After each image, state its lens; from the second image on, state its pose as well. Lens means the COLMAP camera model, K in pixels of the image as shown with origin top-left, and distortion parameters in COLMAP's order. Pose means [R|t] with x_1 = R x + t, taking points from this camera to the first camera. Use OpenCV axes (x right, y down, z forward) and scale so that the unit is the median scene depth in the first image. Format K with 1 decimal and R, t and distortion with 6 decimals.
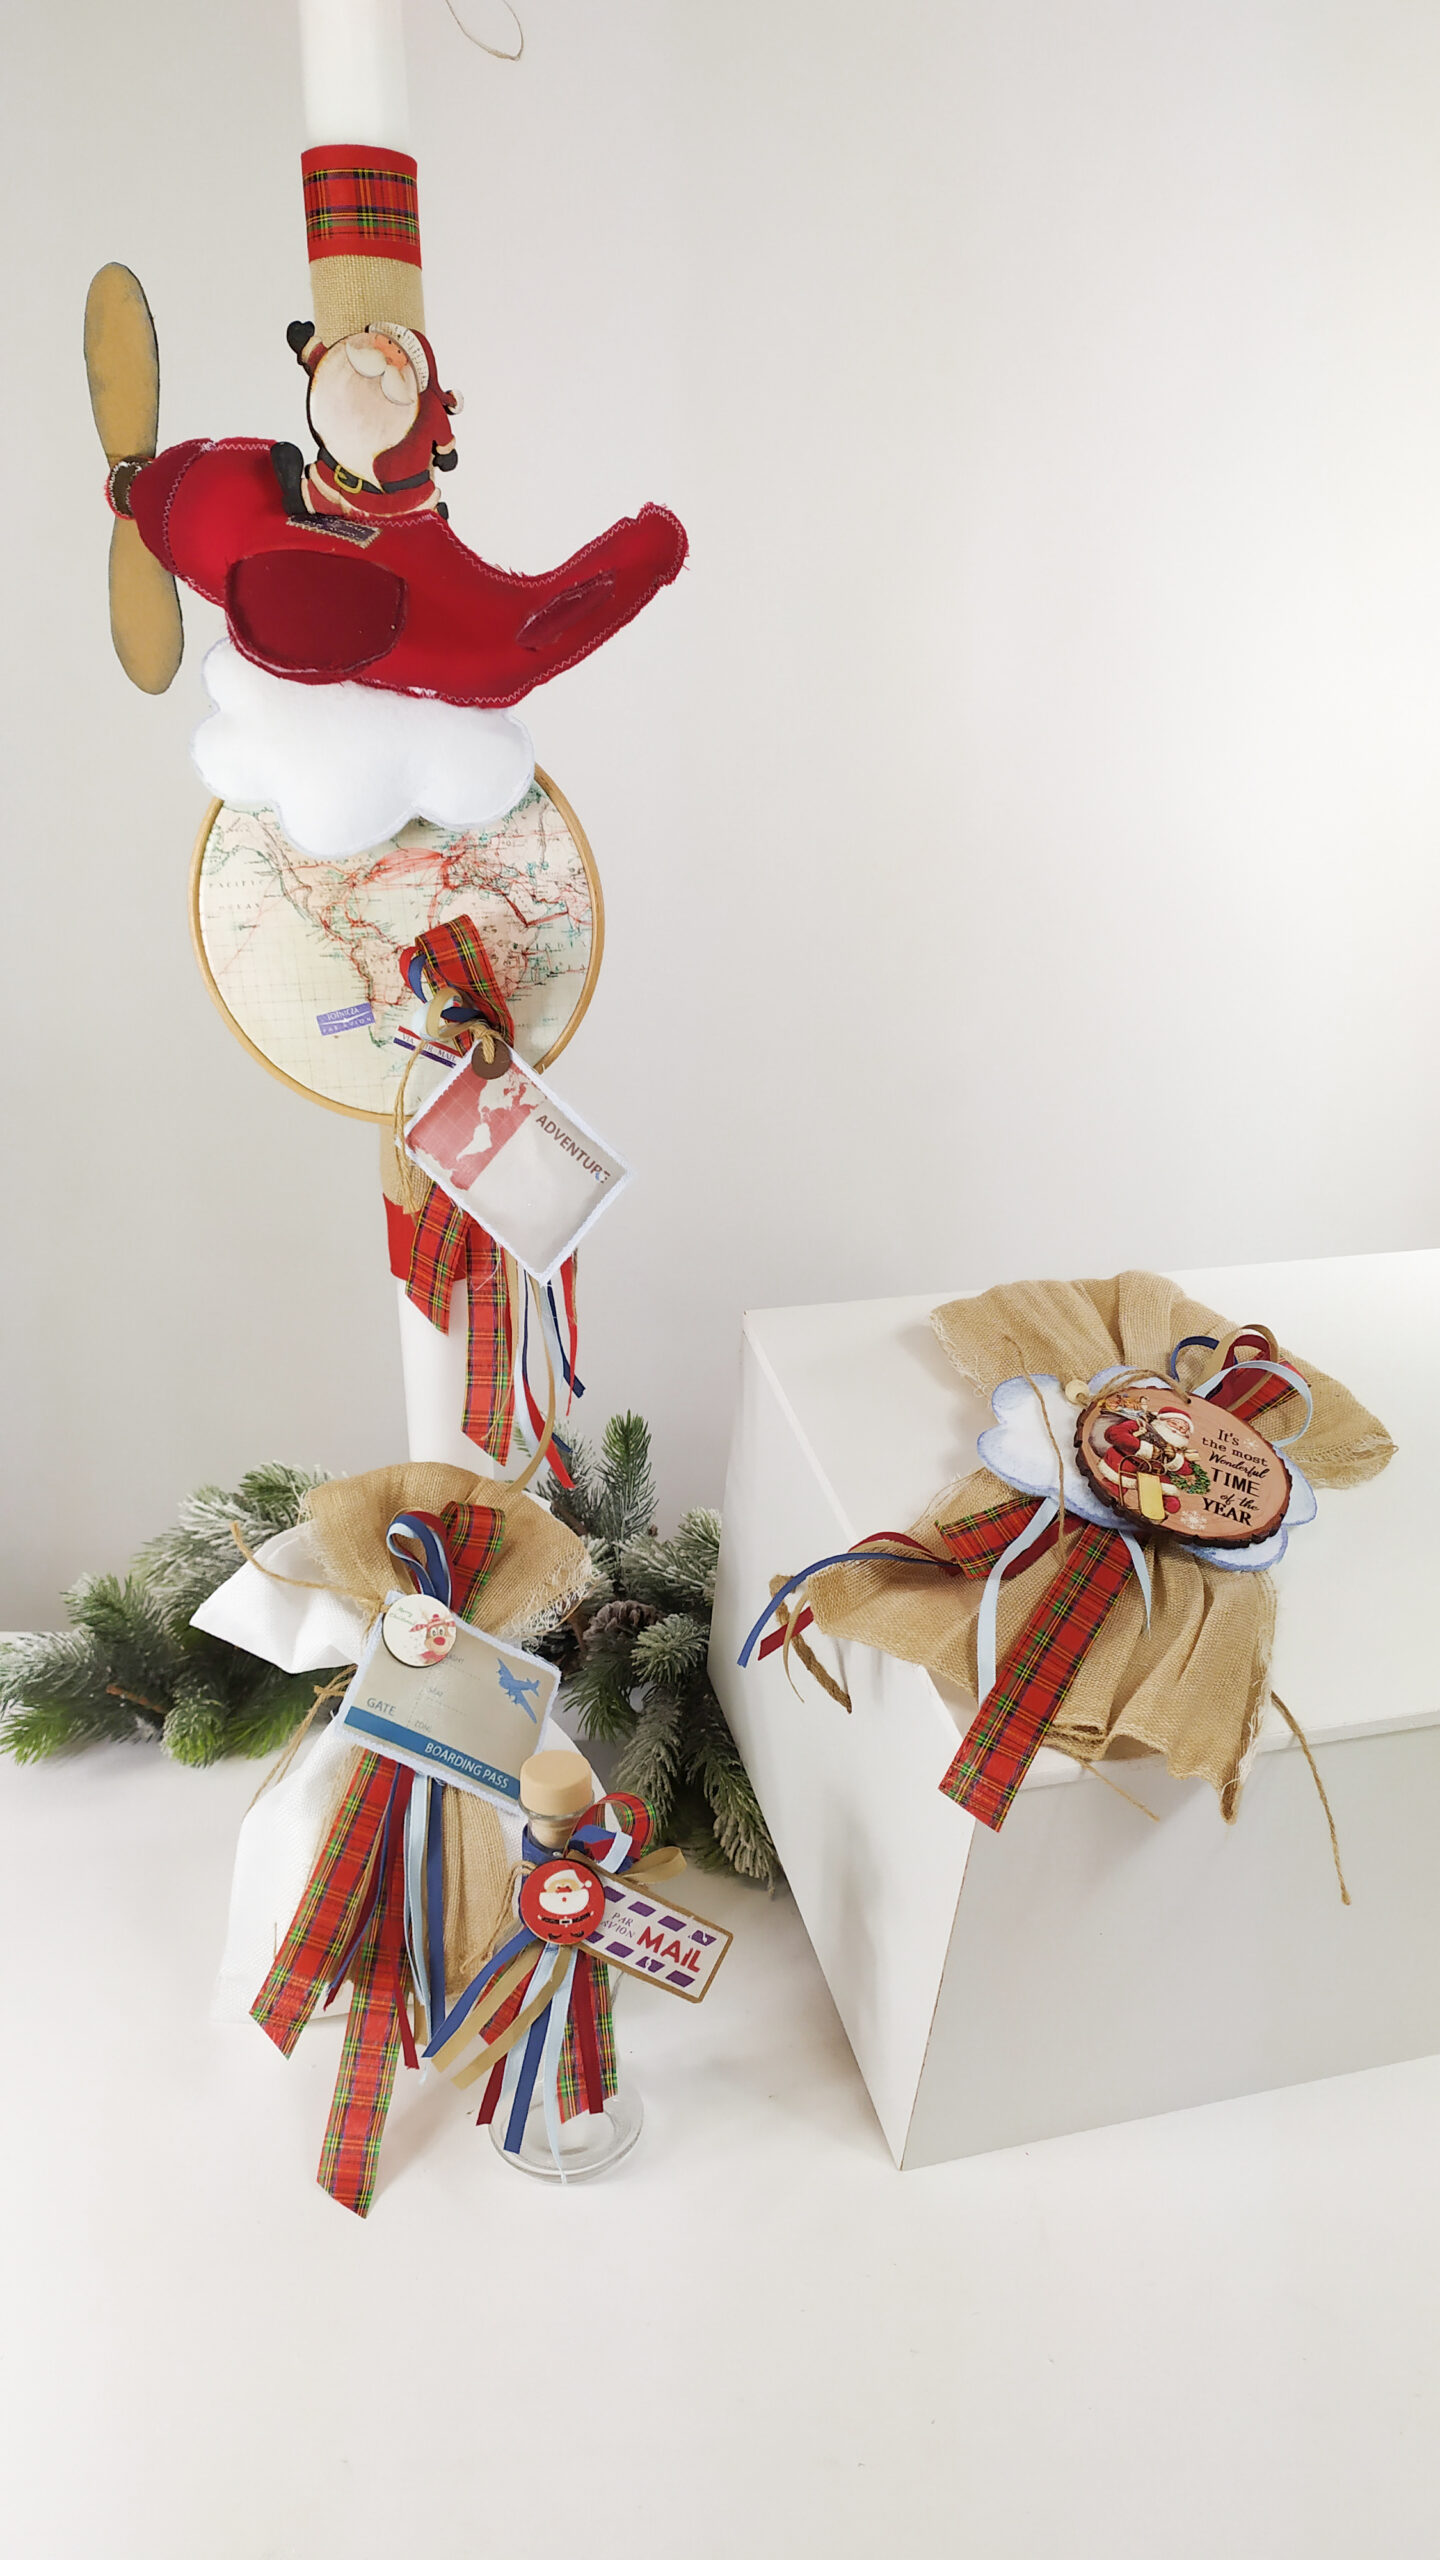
lens RADIAL K [[1958.1, 0, 702.1], [0, 1958.1, 1297.3], [0, 0, 1]] dist [0.042069, -0.004911]
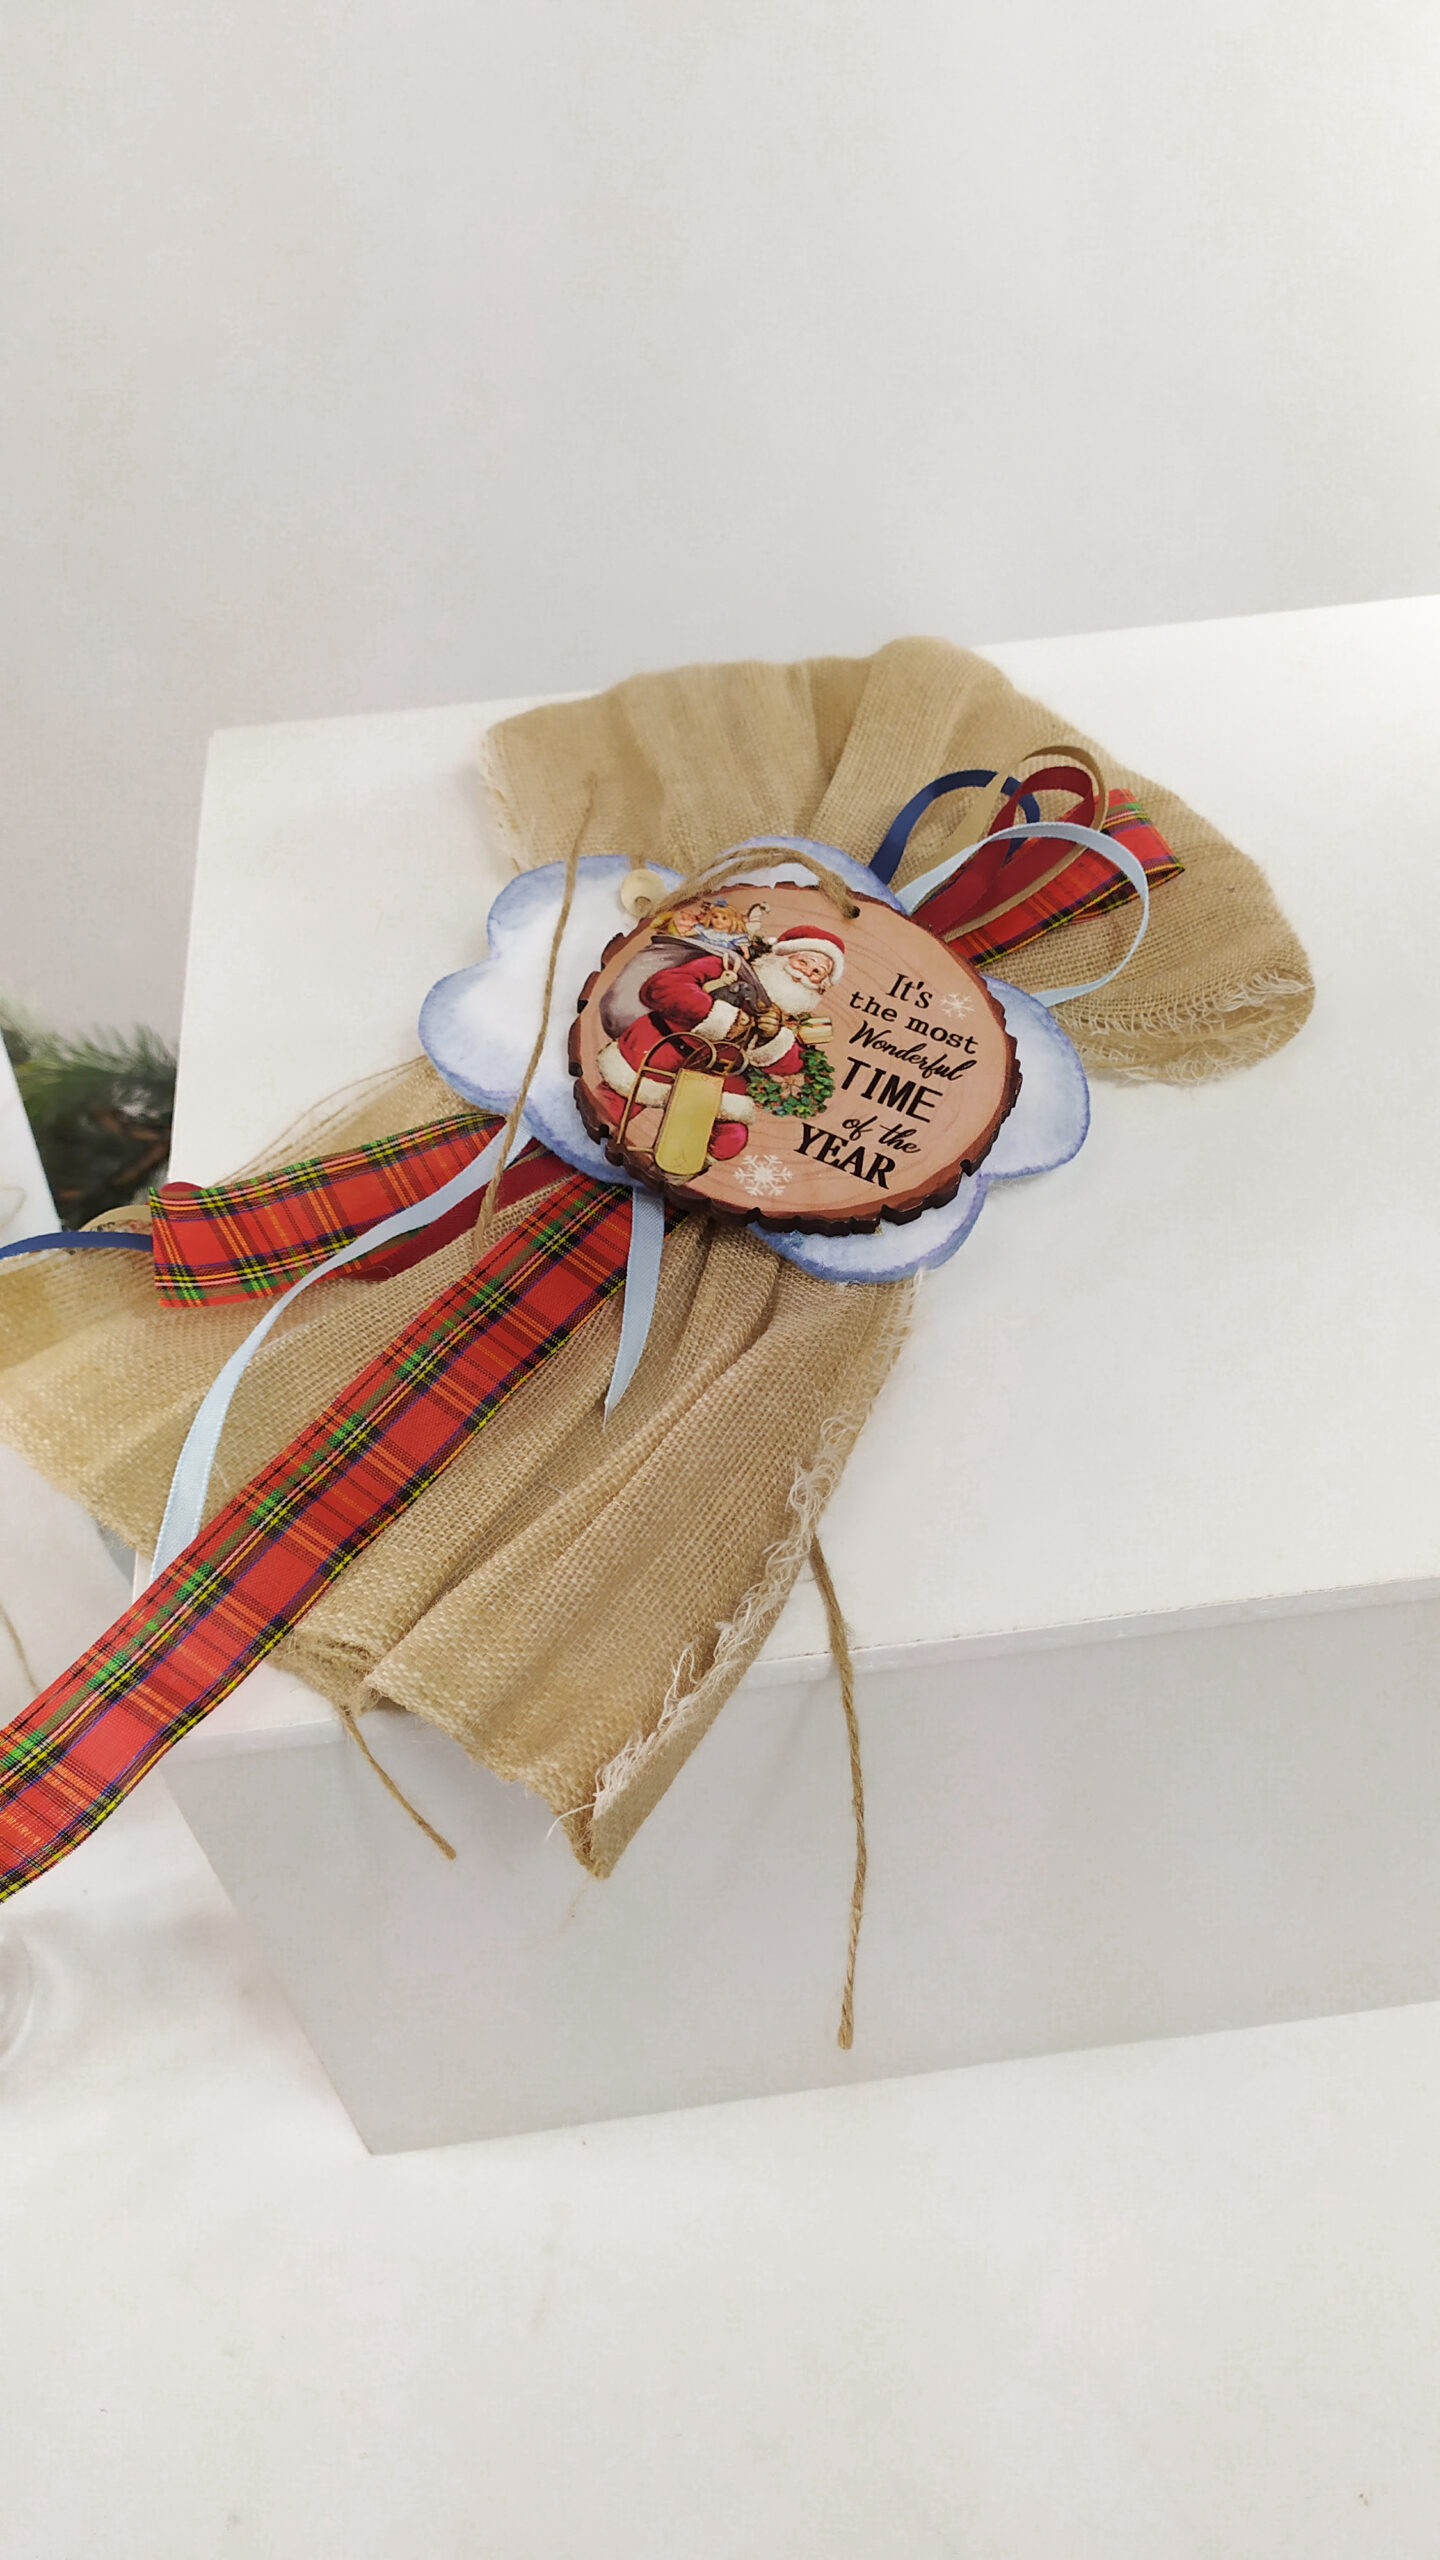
lens RADIAL K [[1958.1, 0, 724.7], [0, 1958.1, 1300.0], [0, 0, 1]] dist [0.042069, -0.004911]
pose [[0.981030, 0.039370, -0.189818, 0.326595], [0.018460, 0.955740, 0.293632, 0.000386], [0.192977, -0.291566, 0.936883, 0.523220]]
